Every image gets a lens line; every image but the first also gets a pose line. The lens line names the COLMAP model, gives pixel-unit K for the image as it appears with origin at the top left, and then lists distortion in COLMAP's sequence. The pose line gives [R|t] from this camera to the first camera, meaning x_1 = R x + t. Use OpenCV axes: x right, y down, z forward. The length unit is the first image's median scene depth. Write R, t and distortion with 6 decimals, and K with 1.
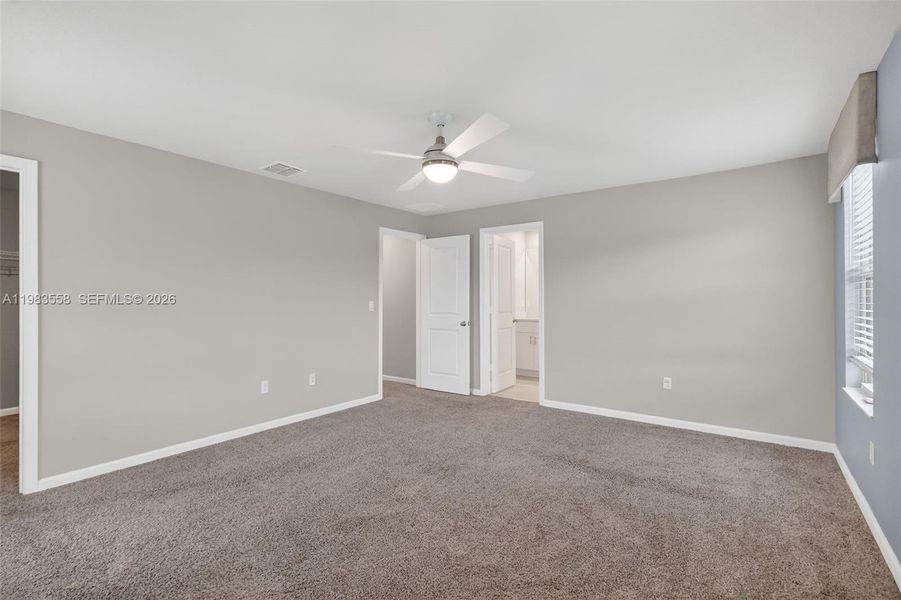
lens RADIAL K [[396.1, 0, 408.5], [0, 396.1, 299.1], [0, 0, 1]] dist [0.000196, 0.000342]
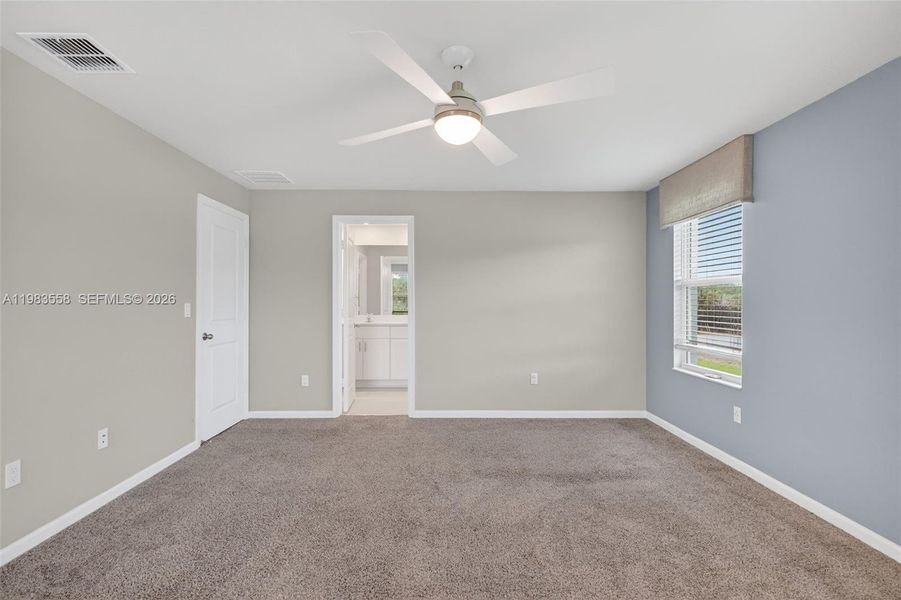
lens RADIAL K [[423.1, 0, 419.4], [0, 423.1, 302.0], [0, 0, 1]] dist [0.003737, 0.000830]
pose [[0.788060, 0.001892, 0.615596, -0.329701], [-0.003382, 0.999993, 0.001256, 0.001402], [-0.615589, -0.003072, 0.788061, 0.291708]]
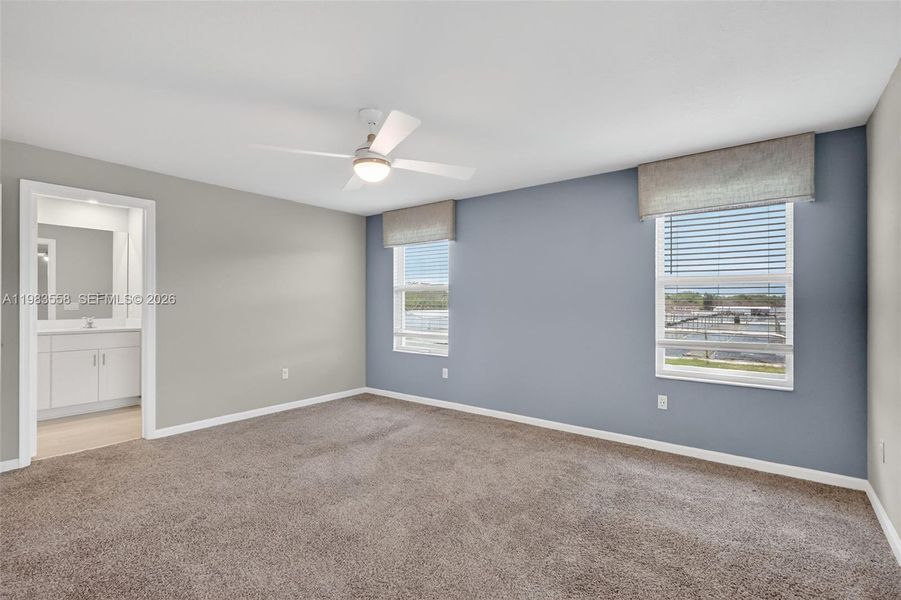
lens RADIAL K [[451.6, 0, 431.0], [0, 451.6, 299.5], [0, 0, 1]] dist [0.002217, 0.000325]
pose [[-0.008169, 0.008768, 0.999928, -0.723748], [-0.002011, 0.999959, -0.008784, 0.004418], [-0.999965, -0.002083, -0.008151, 0.611153]]
